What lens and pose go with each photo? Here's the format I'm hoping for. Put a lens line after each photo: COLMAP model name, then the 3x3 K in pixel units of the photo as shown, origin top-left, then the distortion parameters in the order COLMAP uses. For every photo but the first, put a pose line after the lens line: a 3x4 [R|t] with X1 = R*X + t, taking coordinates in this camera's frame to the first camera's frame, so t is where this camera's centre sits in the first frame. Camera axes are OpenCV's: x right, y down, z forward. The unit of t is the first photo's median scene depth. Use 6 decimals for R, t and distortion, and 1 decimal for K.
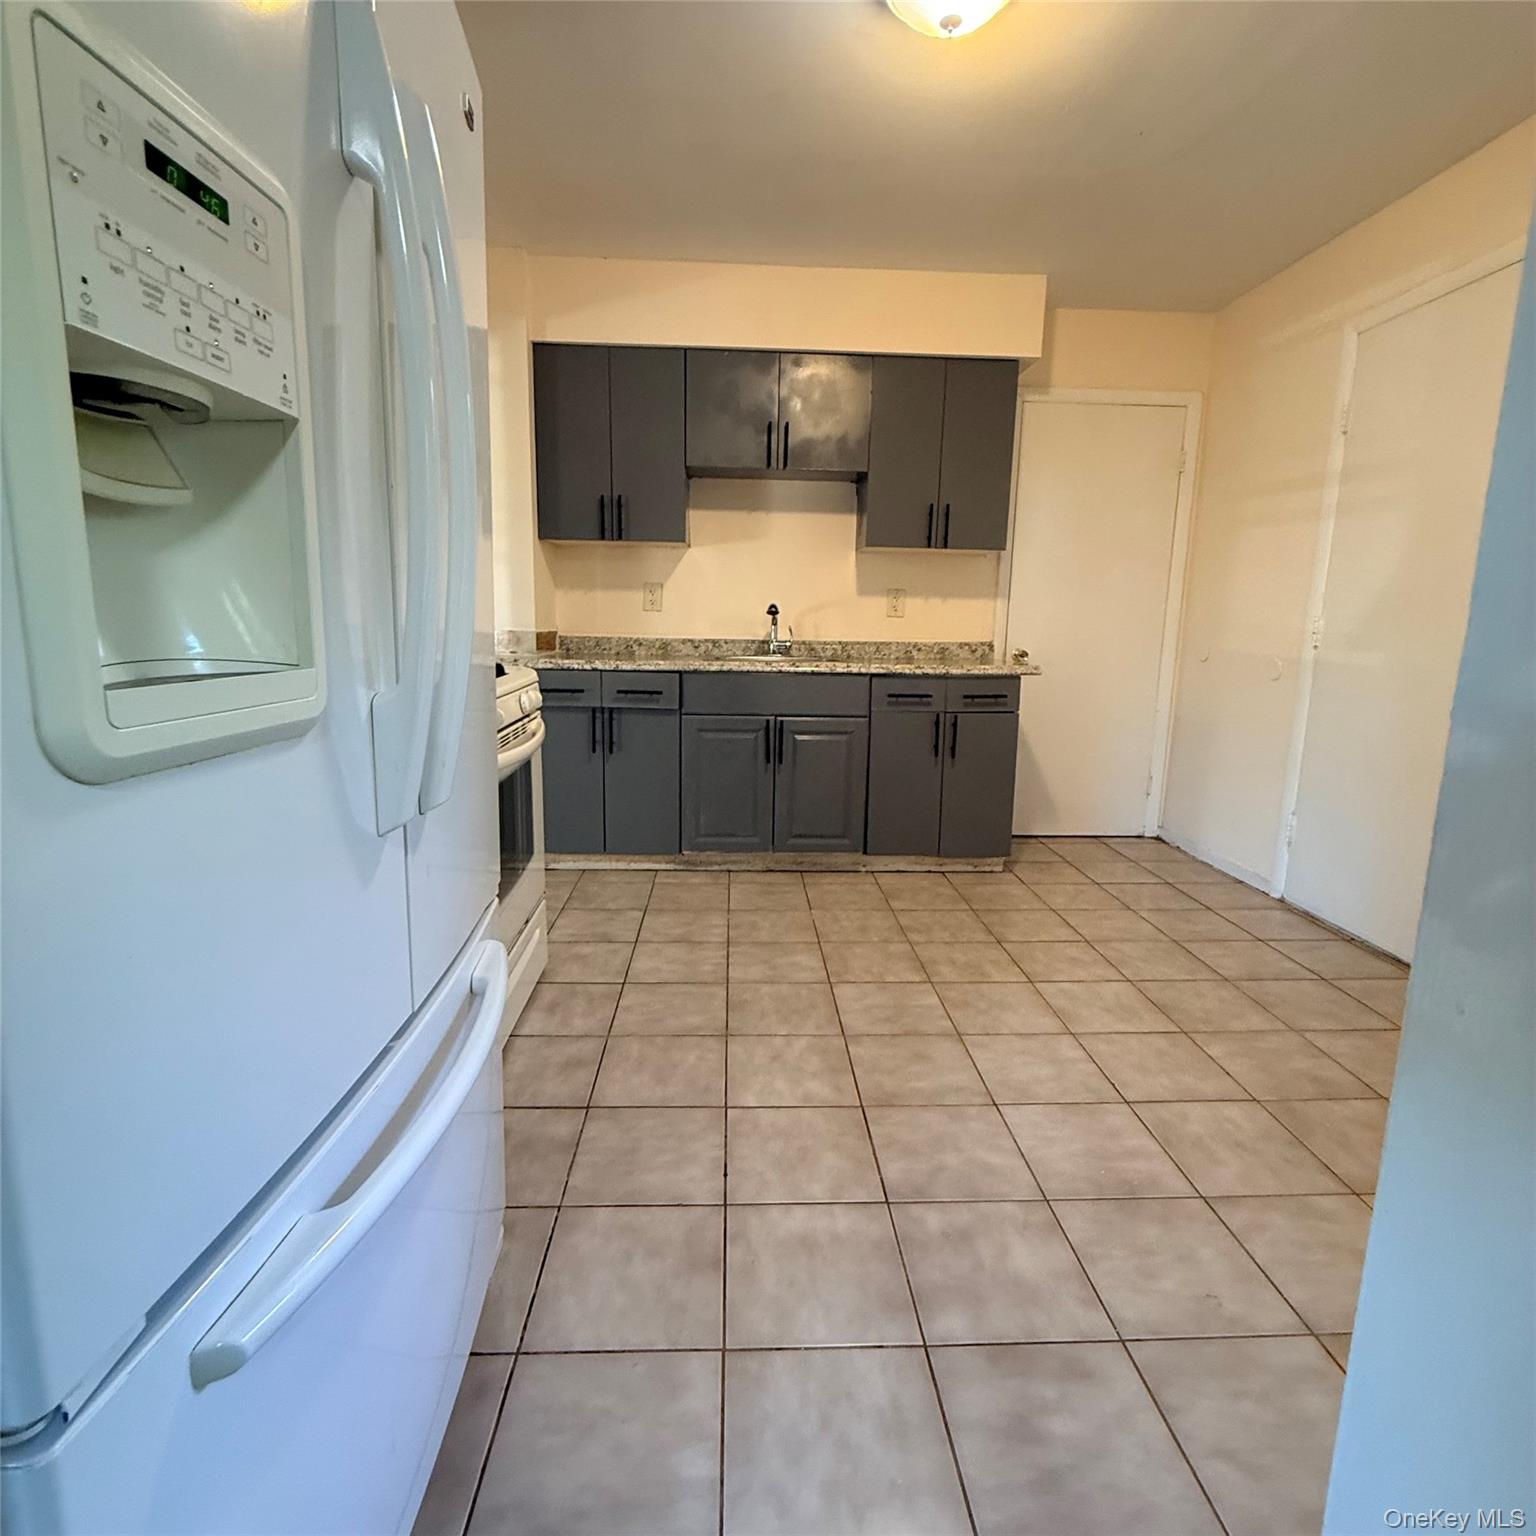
lens RADIAL K [[816.9, 0, 768.8], [0, 816.9, 758.4], [0, 0, 1]] dist [0.001751, -0.000953]
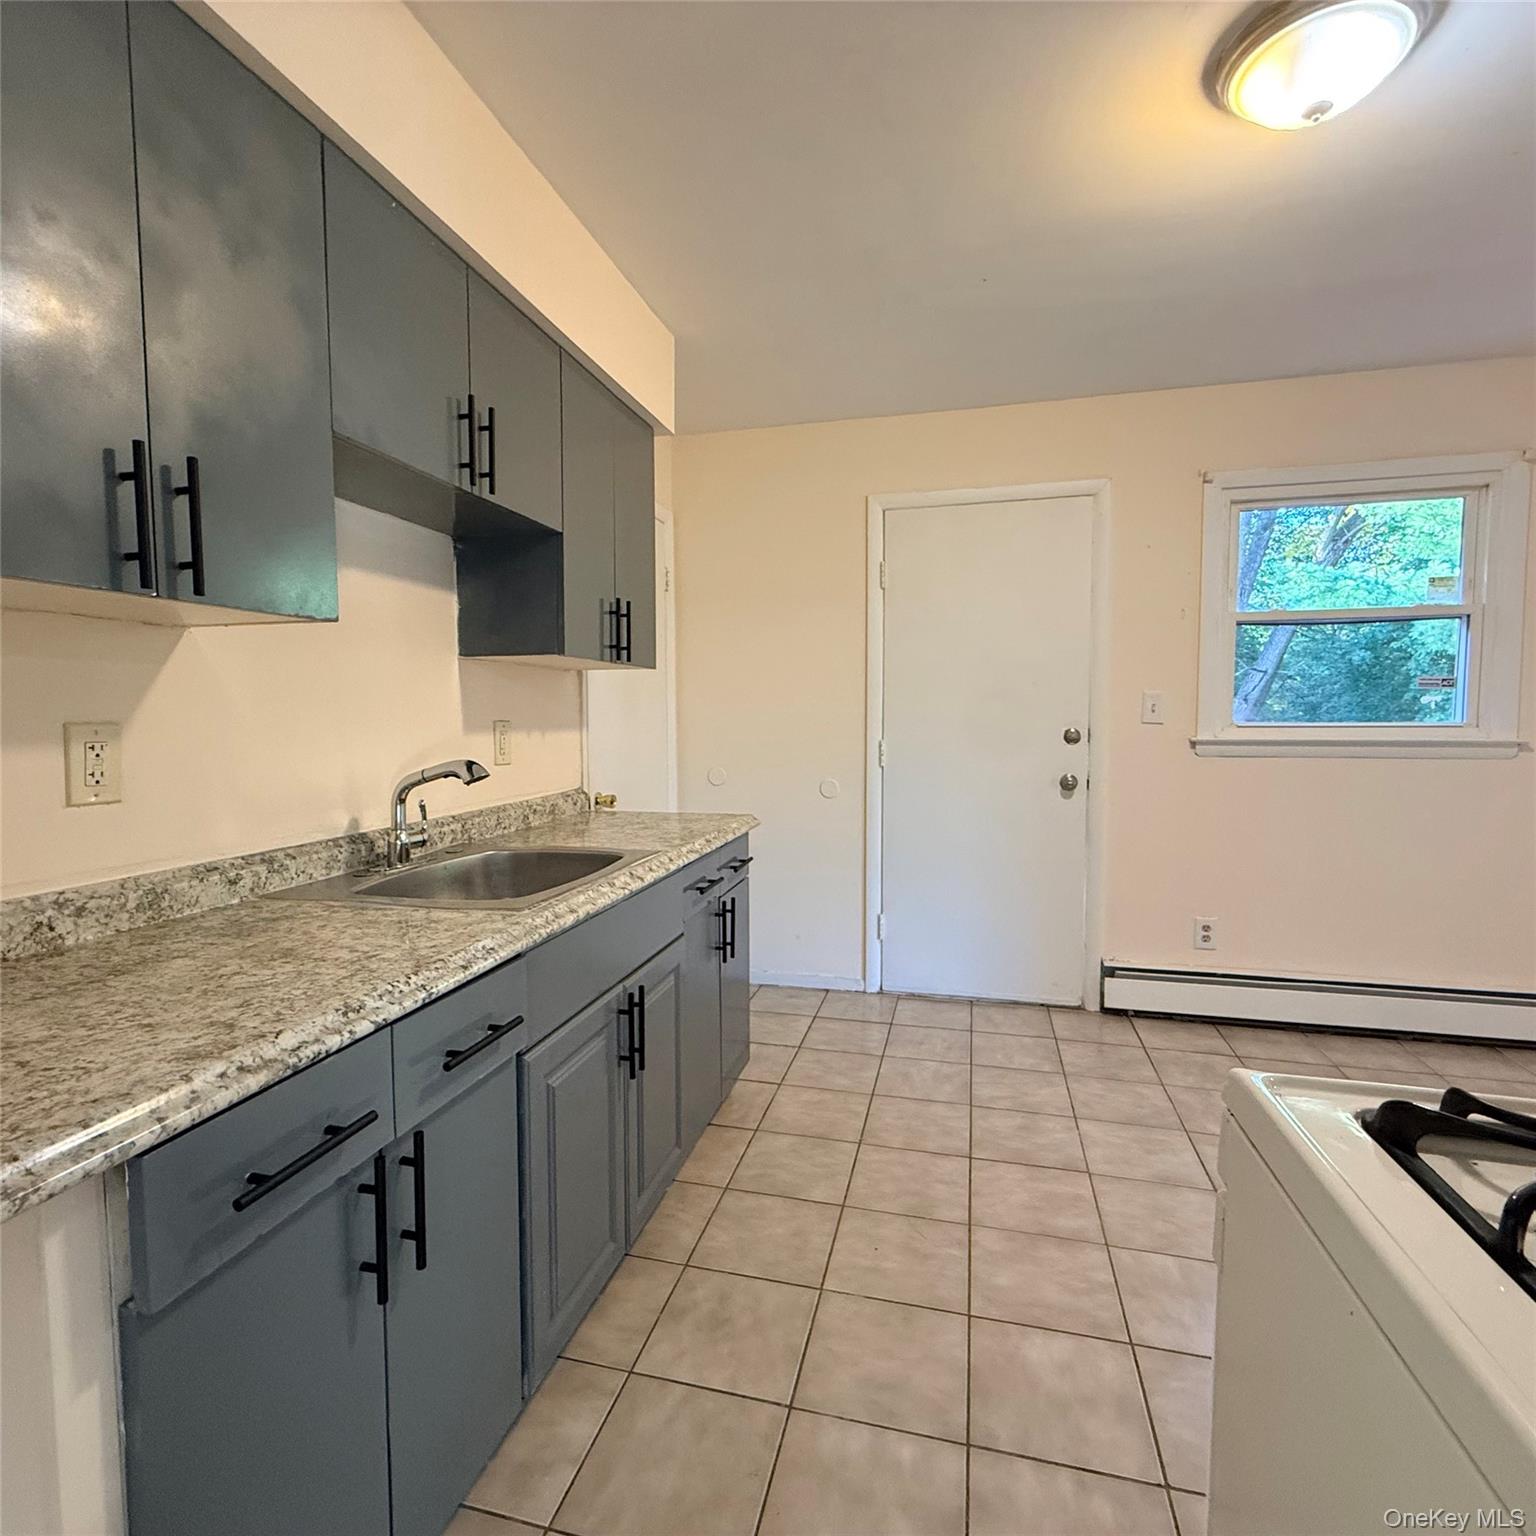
lens RADIAL K [[816.9, 0, 763.8], [0, 816.9, 768.7], [0, 0, 1]] dist [0.001751, -0.000953]
pose [[0.293083, -0.081365, 0.952618, -0.445693], [0.174866, 0.984127, 0.030257, -0.184984], [-0.939960, 0.157713, 0.302659, 0.756473]]
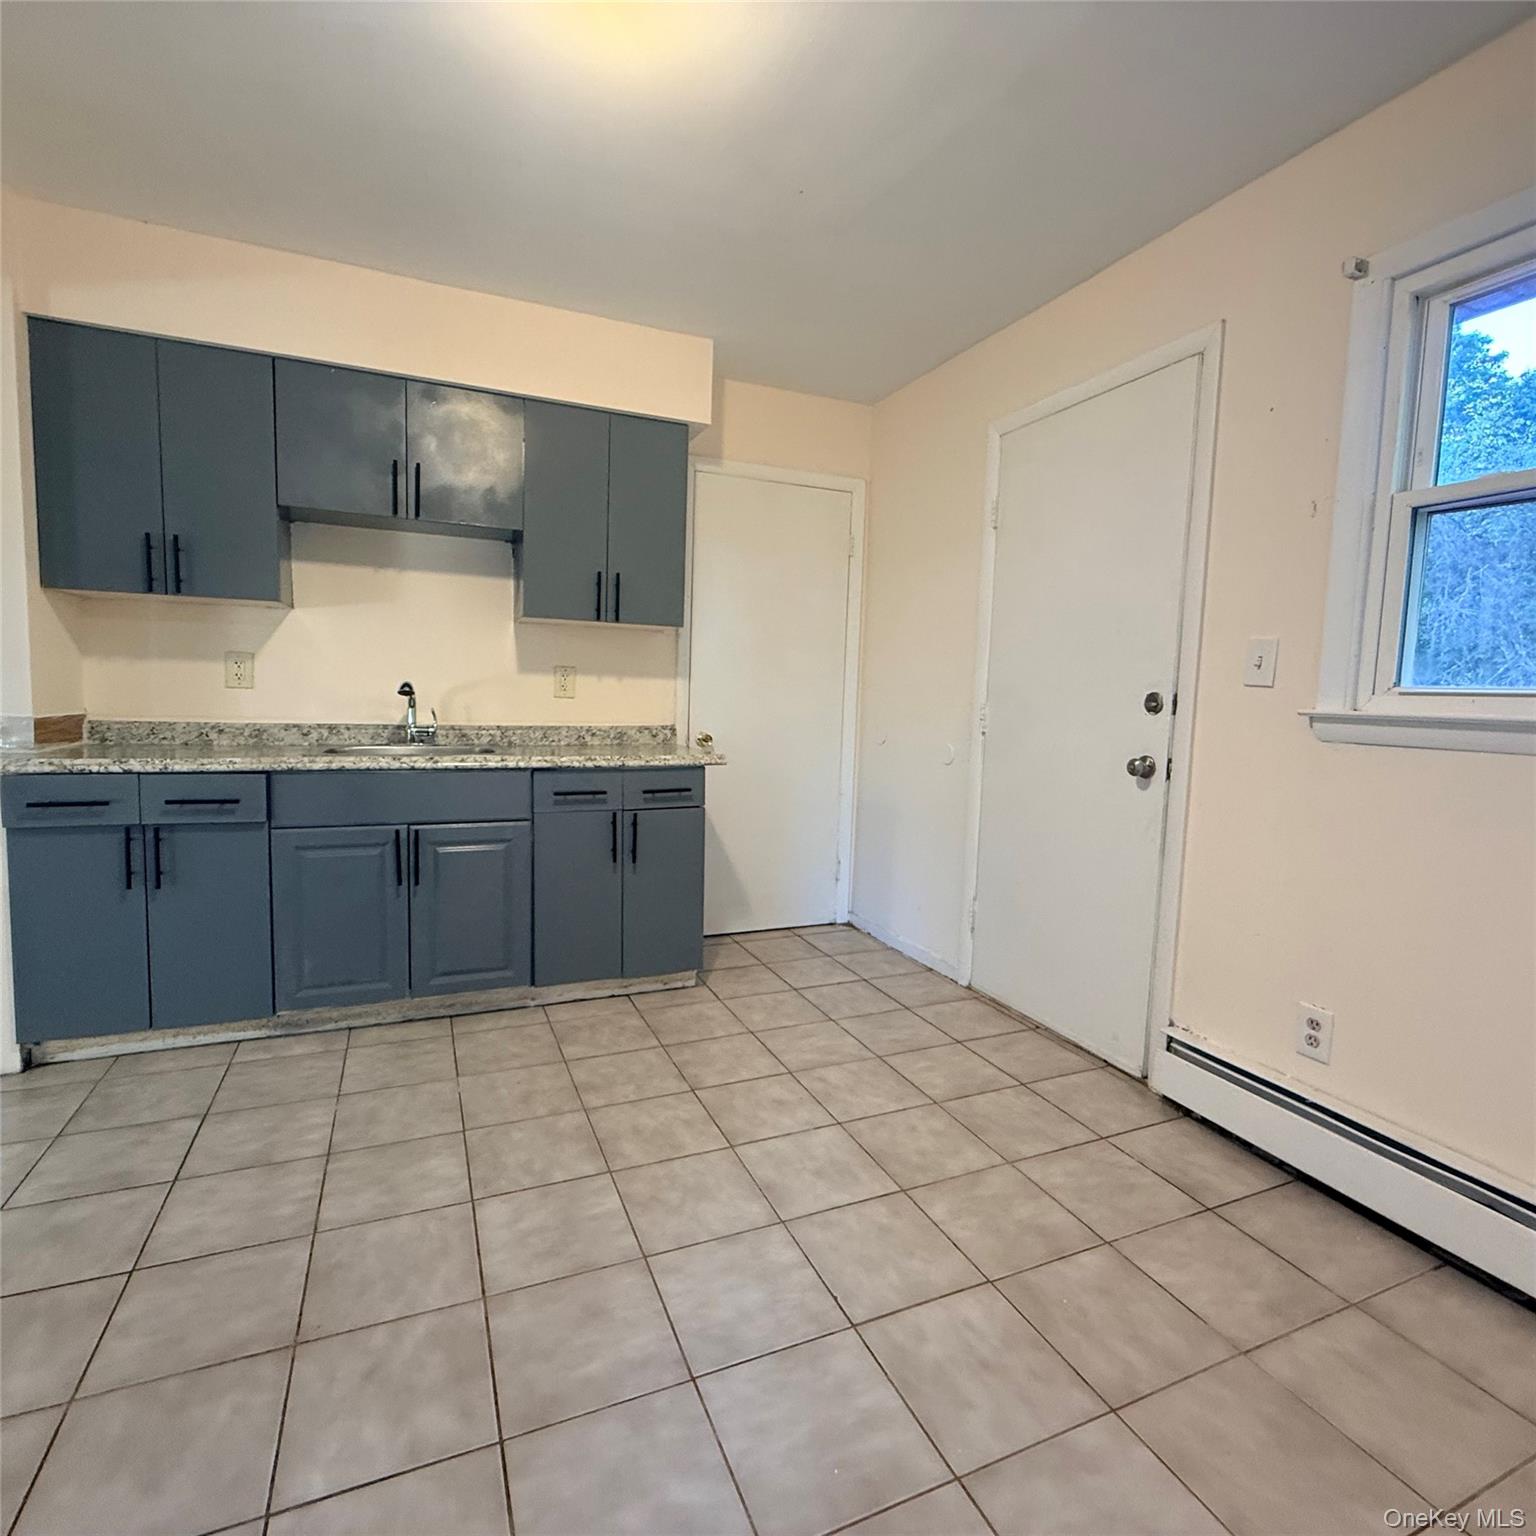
lens RADIAL K [[816.9, 0, 759.0], [0, 816.9, 766.2], [0, 0, 1]] dist [0.001751, -0.000953]
pose [[0.936334, -0.023321, 0.350334, 0.050700], [0.048732, 0.996766, -0.063894, -0.041633], [-0.347711, 0.076899, 0.934443, 0.145472]]
